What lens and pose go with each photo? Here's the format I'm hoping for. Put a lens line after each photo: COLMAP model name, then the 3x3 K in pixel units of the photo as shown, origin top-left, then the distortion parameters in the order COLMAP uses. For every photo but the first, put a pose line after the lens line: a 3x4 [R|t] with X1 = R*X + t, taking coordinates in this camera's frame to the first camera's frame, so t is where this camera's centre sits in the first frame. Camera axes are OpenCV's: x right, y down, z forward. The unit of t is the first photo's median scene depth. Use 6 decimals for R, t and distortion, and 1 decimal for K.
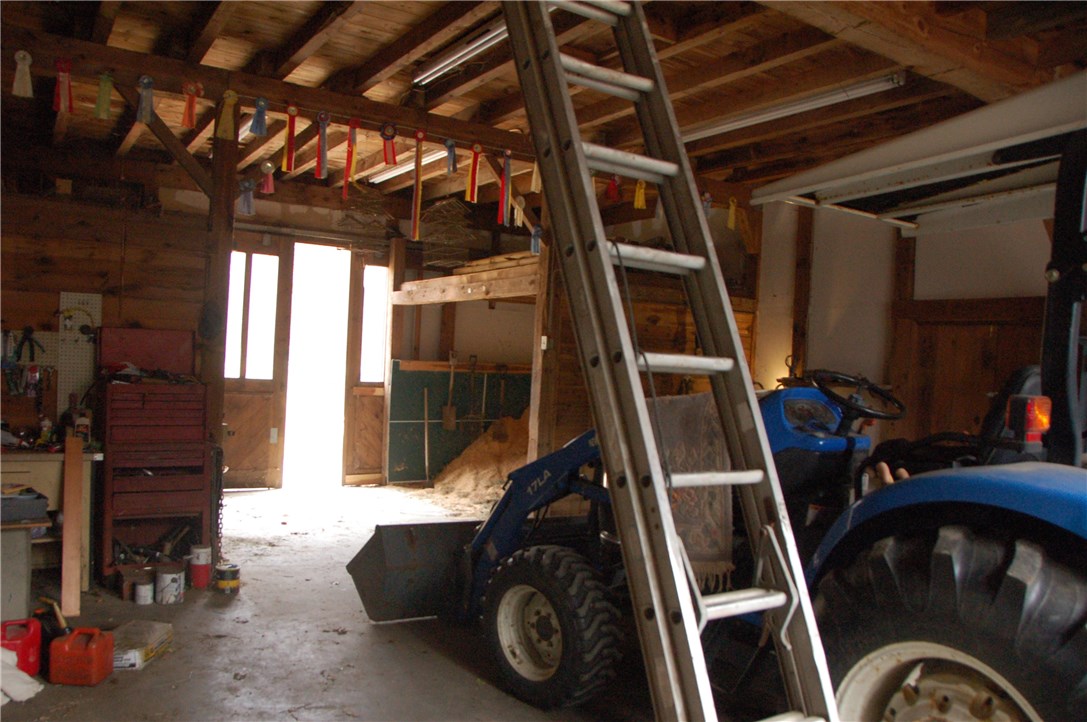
lens RADIAL K [[870.3, 0, 542.8], [0, 870.3, 360.6], [0, 0, 1]] dist [-0.009026, -0.000890]
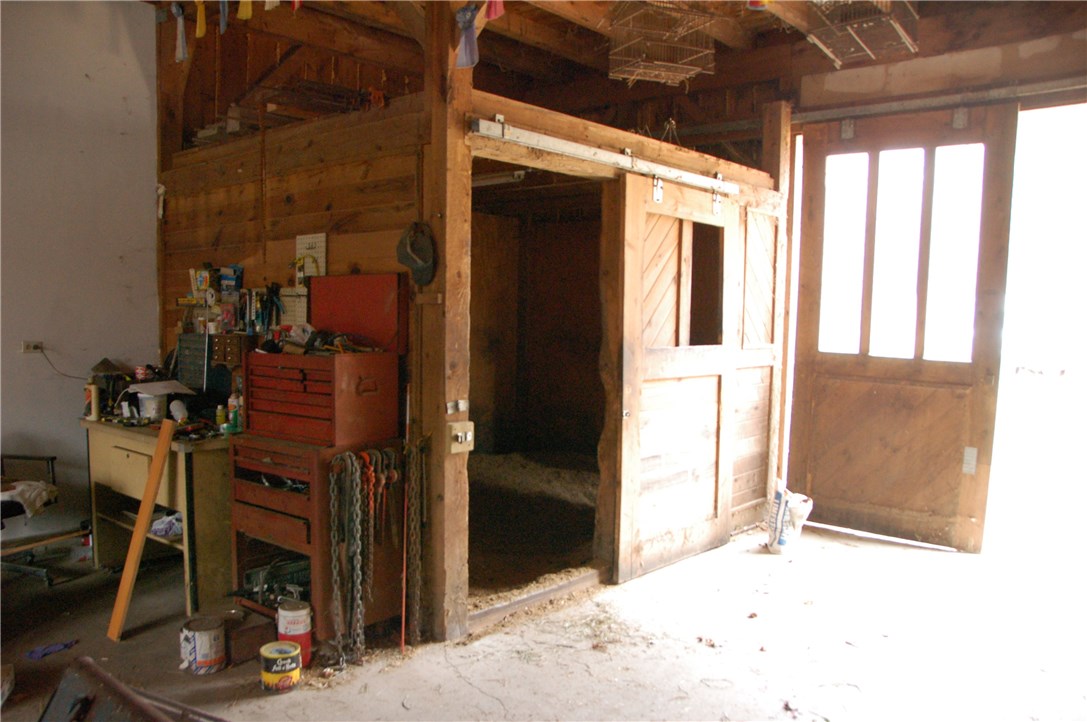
lens RADIAL K [[870.3, 0, 542.9], [0, 870.3, 371.0], [0, 0, 1]] dist [-0.009026, -0.000890]
pose [[0.285781, 0.035892, -0.957623, 0.156544], [-0.004123, 0.999335, 0.036225, 0.007779], [0.958286, -0.006405, 0.285739, 0.570874]]
